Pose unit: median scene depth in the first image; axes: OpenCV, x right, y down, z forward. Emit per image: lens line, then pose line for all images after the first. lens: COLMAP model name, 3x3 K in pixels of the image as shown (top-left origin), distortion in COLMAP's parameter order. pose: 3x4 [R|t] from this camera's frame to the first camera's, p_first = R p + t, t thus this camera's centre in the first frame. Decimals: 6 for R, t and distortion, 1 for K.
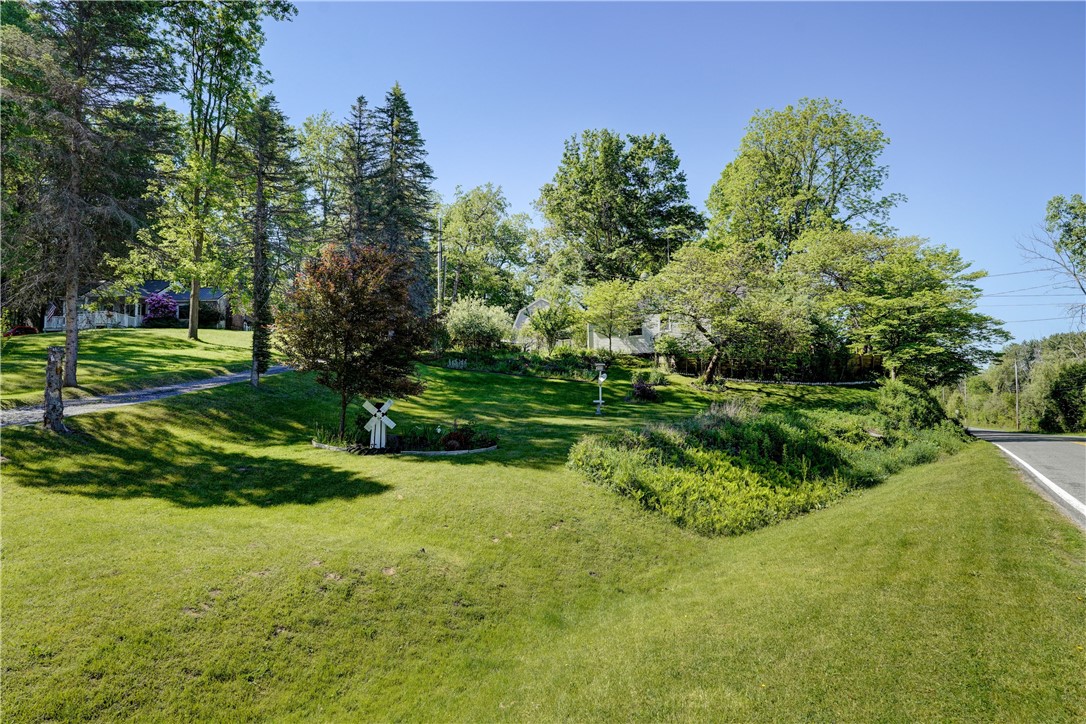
lens RADIAL K [[656.7, 0, 543.0], [0, 656.7, 362.0], [0, 0, 1]] dist [-0.000263, -0.000111]
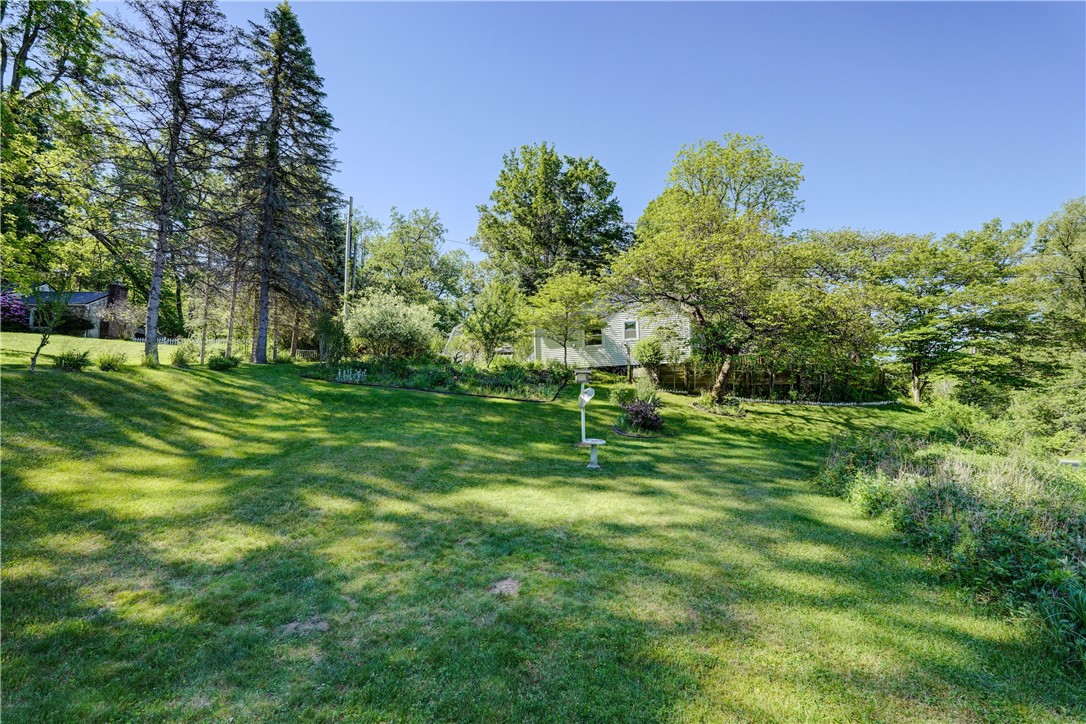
lens RADIAL K [[484.3, 0, 547.9], [0, 484.3, 361.9], [0, 0, 1]] dist [-0.000933, -0.000146]
pose [[0.989186, 0.010380, 0.146296, -0.003315], [-0.002869, 0.998671, -0.051457, 0.012365], [-0.146636, 0.050481, 0.987902, 0.430882]]
